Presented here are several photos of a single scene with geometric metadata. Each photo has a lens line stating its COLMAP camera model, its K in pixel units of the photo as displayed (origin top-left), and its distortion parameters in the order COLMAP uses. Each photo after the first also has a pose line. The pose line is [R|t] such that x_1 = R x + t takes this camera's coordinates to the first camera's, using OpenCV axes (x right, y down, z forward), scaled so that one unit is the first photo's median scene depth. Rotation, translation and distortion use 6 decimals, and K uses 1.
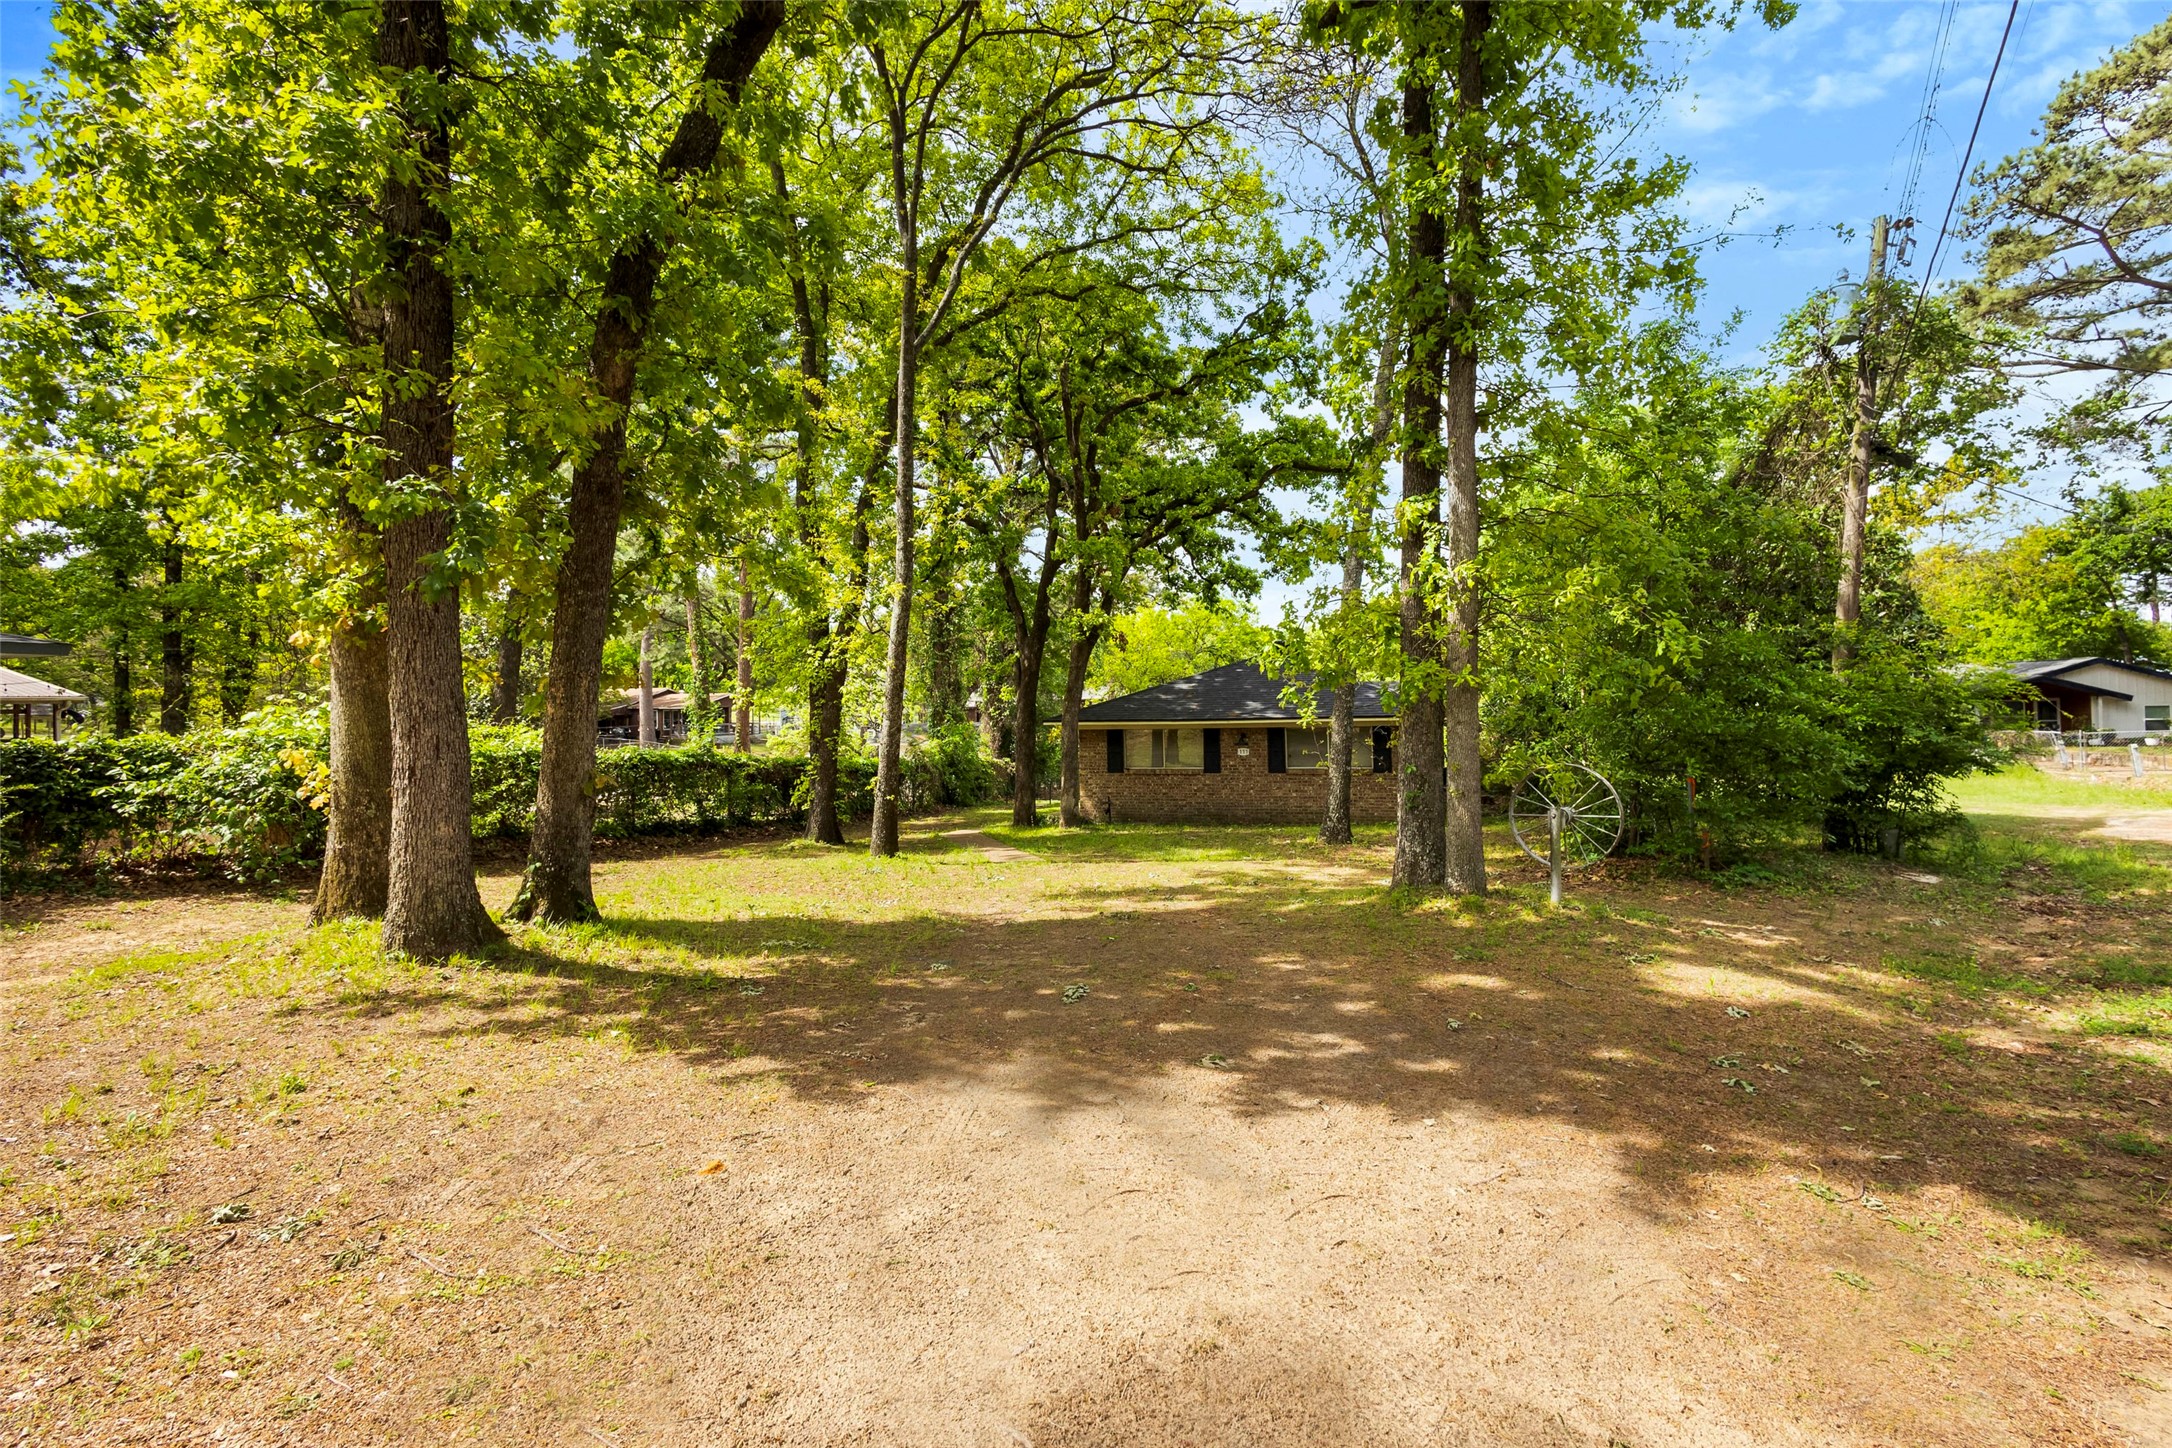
lens RADIAL K [[1003.8, 0, 1085.0], [0, 1003.8, 713.7], [0, 0, 1]] dist [0.011138, -0.000329]
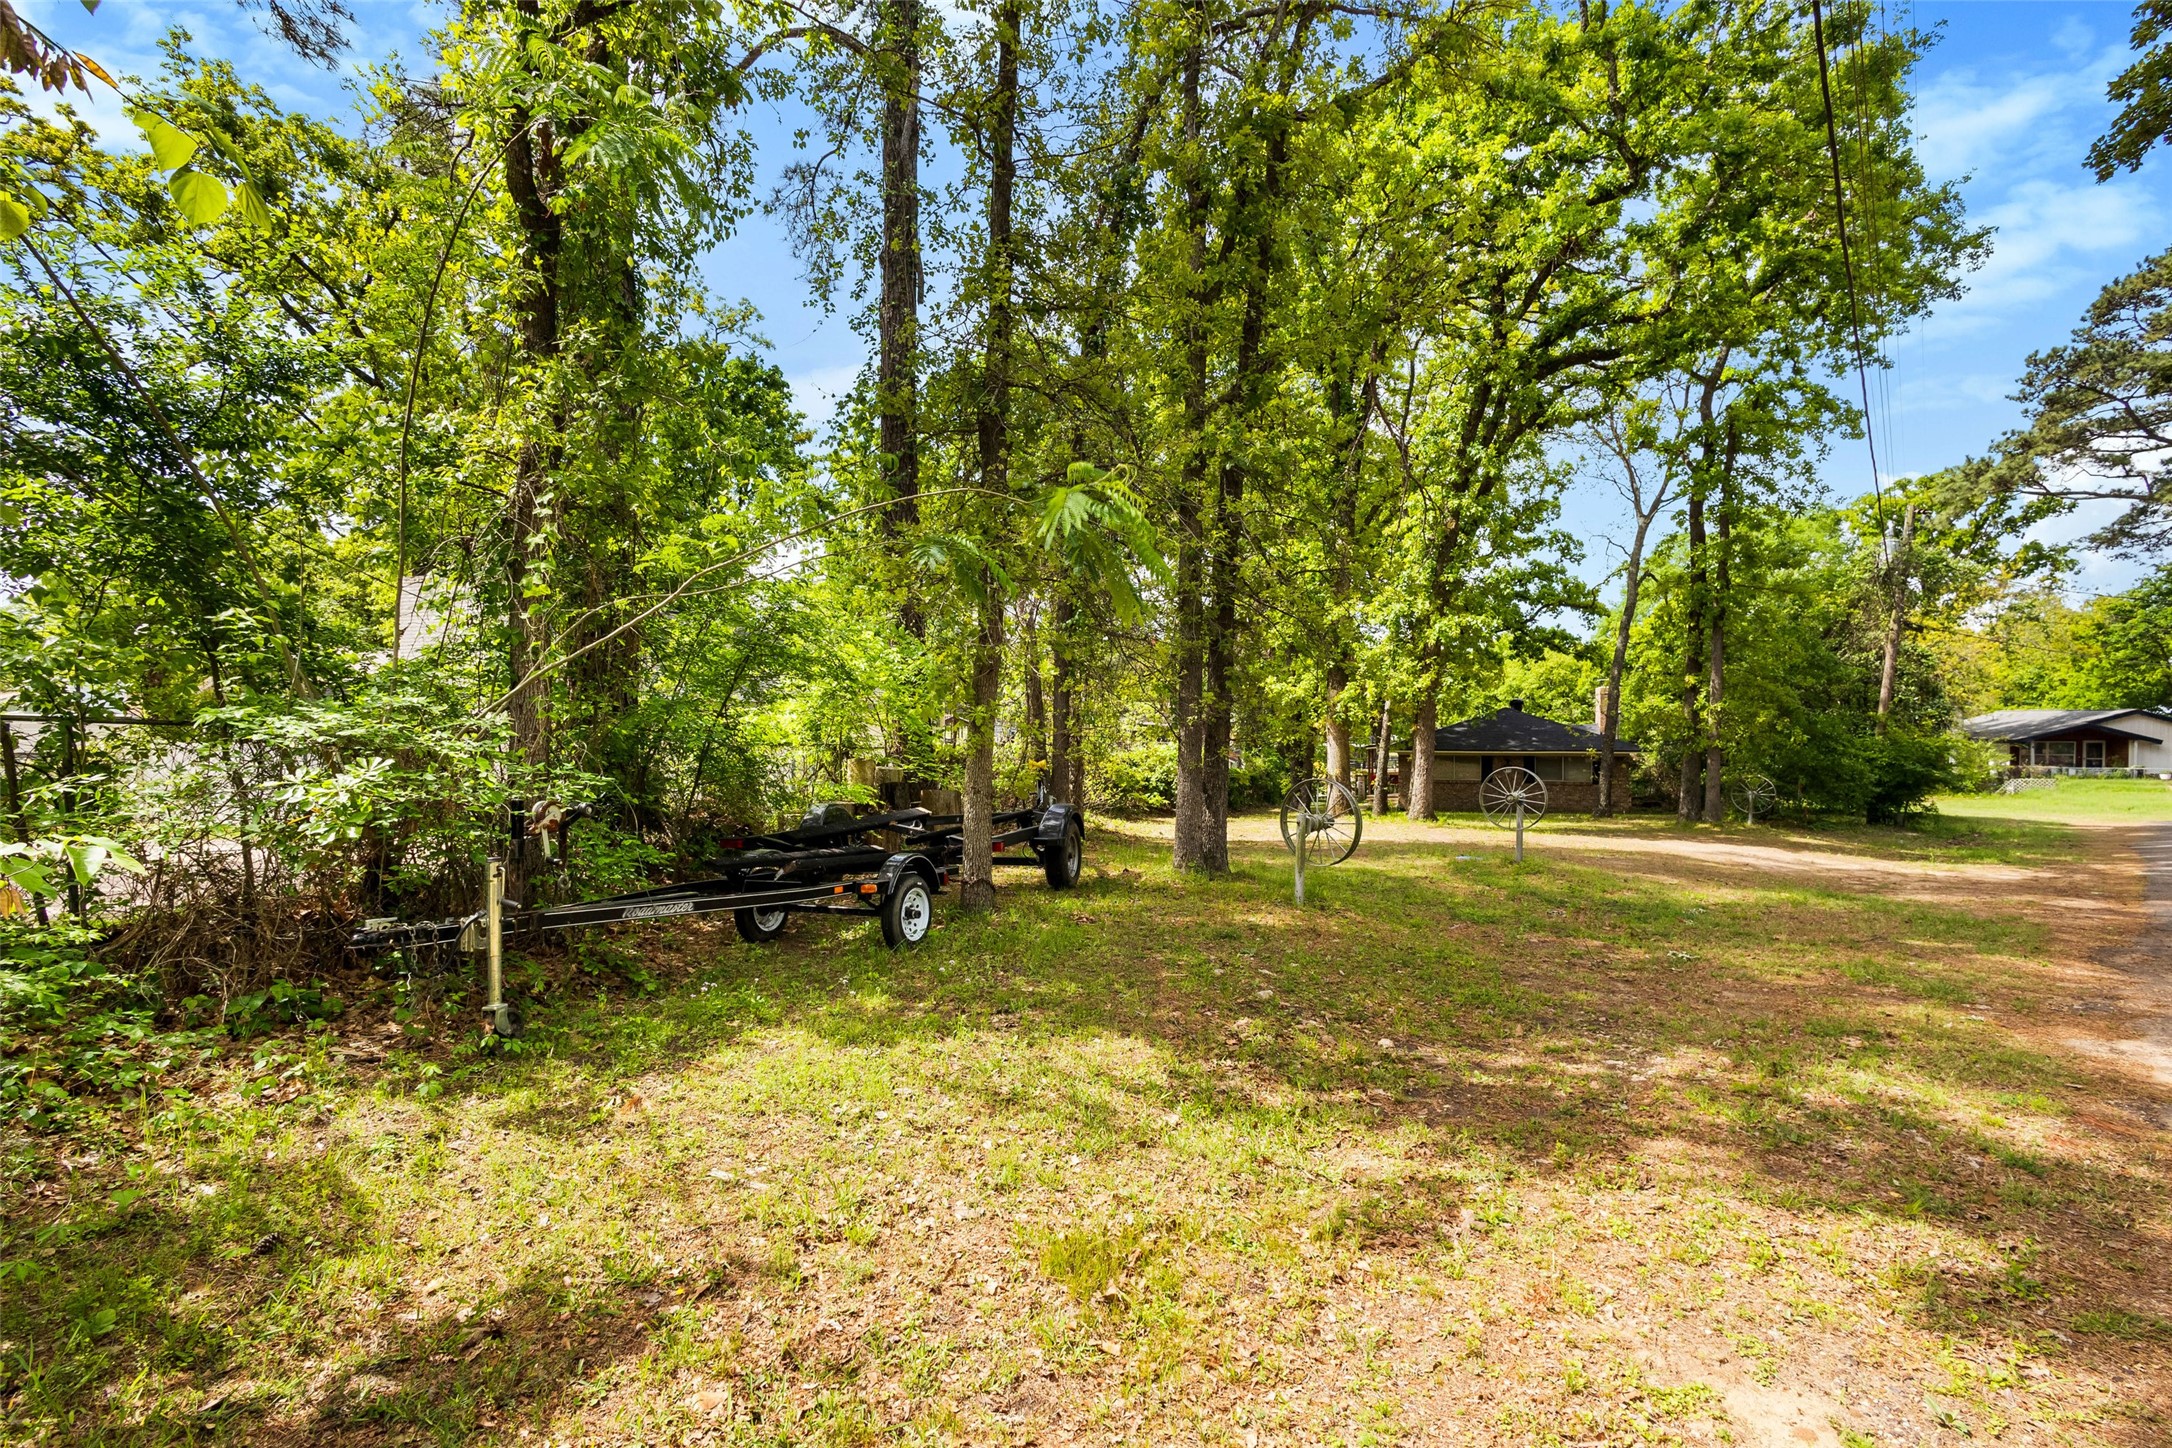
lens RADIAL K [[1003.8, 0, 1085.9], [0, 1003.8, 741.0], [0, 0, 1]] dist [0.011138, -0.000329]
pose [[0.997192, 0.021869, -0.071630, -0.267627], [-0.020359, 0.999556, 0.021733, -0.020818], [0.072073, -0.020214, 0.997194, -0.441479]]
